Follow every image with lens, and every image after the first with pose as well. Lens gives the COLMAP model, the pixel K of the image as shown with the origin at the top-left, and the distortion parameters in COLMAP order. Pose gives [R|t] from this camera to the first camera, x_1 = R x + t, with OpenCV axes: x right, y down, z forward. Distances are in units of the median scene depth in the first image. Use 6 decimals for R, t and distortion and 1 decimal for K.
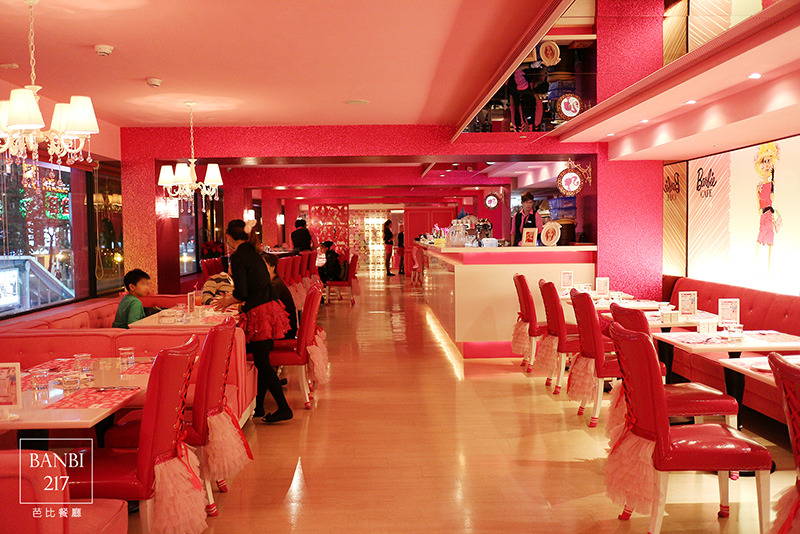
lens RADIAL K [[812.0, 0, 400.0], [0, 812.0, 267.0], [0, 0, 1]] dist [-0.001340, -0.003371]
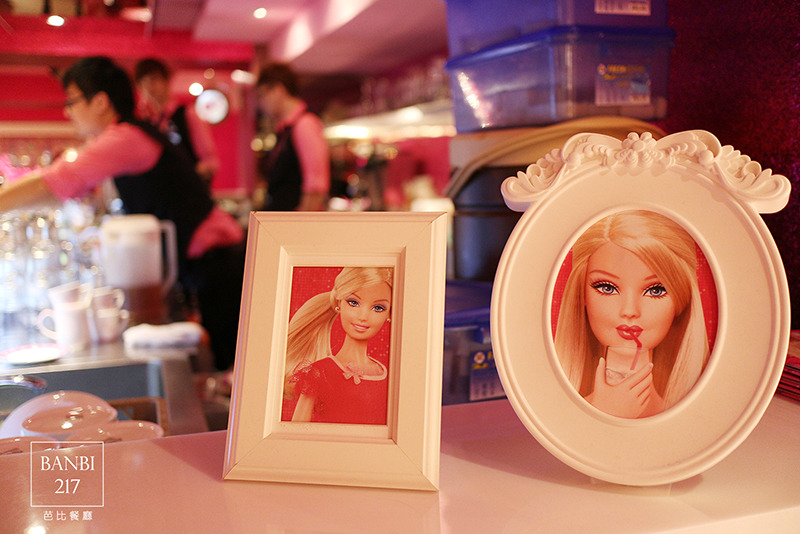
lens RADIAL K [[812.0, 0, 400.0], [0, 812.0, 267.0], [0, 0, 1]] dist [-0.001340, -0.003371]
pose [[0.958583, -0.024777, 0.283733, 0.148941], [0.001055, 0.996511, 0.083454, -0.050791], [-0.284811, -0.079699, 0.955265, 0.958707]]
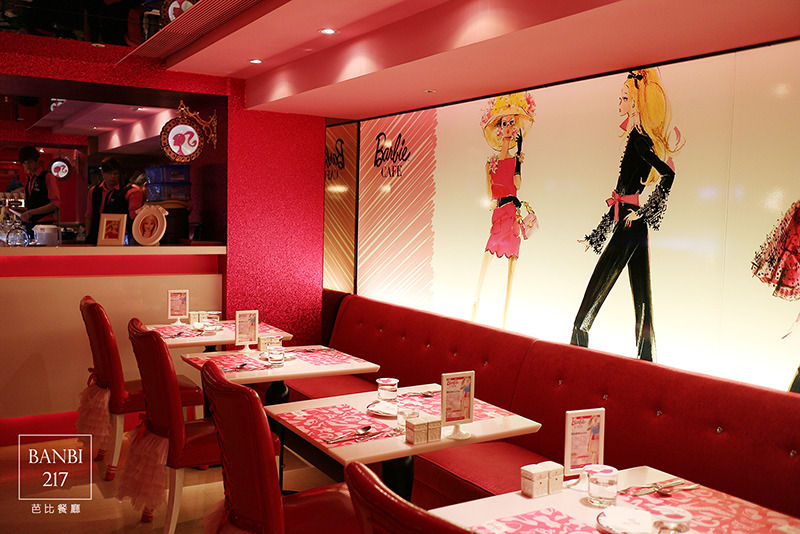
lens RADIAL K [[812.0, 0, 400.0], [0, 812.0, 267.0], [0, 0, 1]] dist [-0.001340, -0.003371]
pose [[0.880531, 0.001118, 0.473987, 0.067327], [-0.013916, 0.999627, 0.023496, -0.027353], [-0.473784, -0.027285, 0.880218, 0.400412]]
